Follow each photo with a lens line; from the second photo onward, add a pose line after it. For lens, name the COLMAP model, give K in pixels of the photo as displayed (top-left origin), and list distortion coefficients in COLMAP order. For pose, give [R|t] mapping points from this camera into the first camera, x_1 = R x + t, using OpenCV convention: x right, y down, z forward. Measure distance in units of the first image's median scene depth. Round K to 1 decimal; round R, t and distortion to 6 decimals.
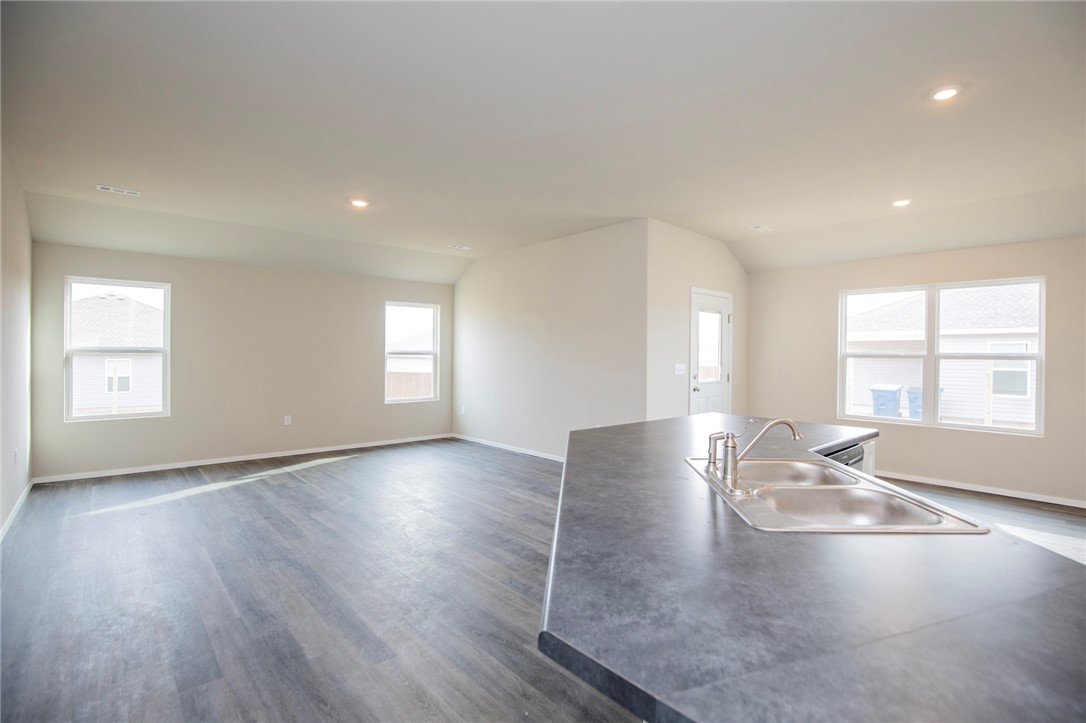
lens RADIAL K [[505.0, 0, 552.0], [0, 505.0, 357.9], [0, 0, 1]] dist [-0.028561, 0.005168]
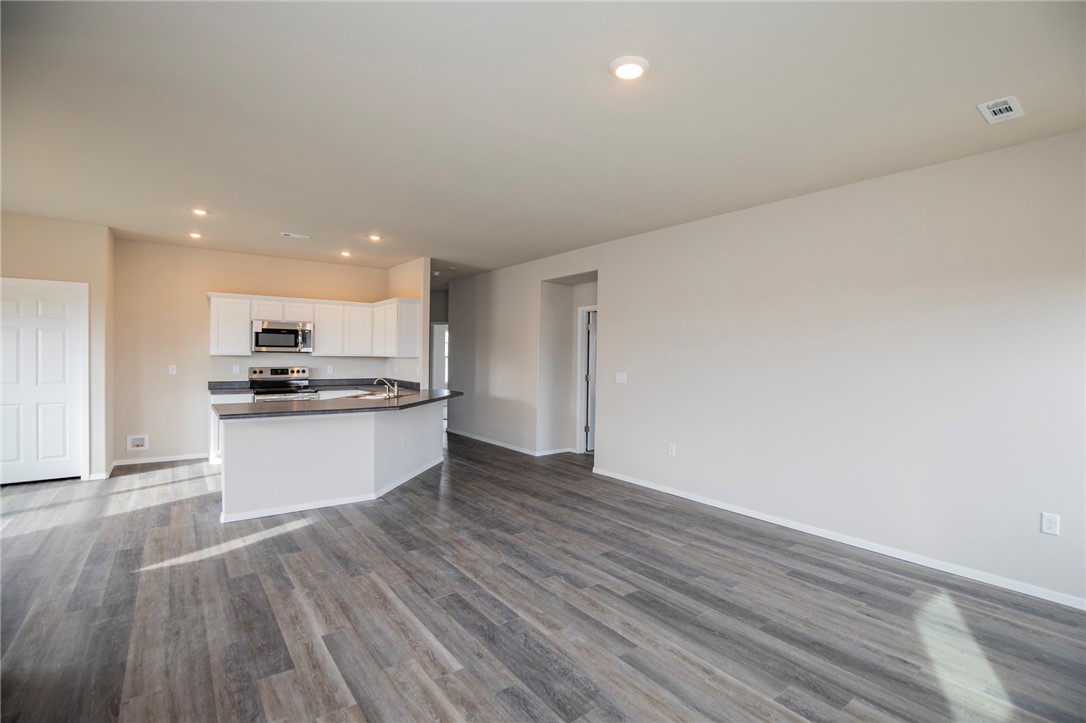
lens RADIAL K [[505.0, 0, 543.4], [0, 505.0, 356.8], [0, 0, 1]] dist [-0.028561, 0.005168]
pose [[-0.995116, -0.020853, 0.096487, -0.298181], [-0.020047, 0.999756, 0.009321, -0.024515], [-0.096658, 0.007341, -0.995291, 1.268522]]
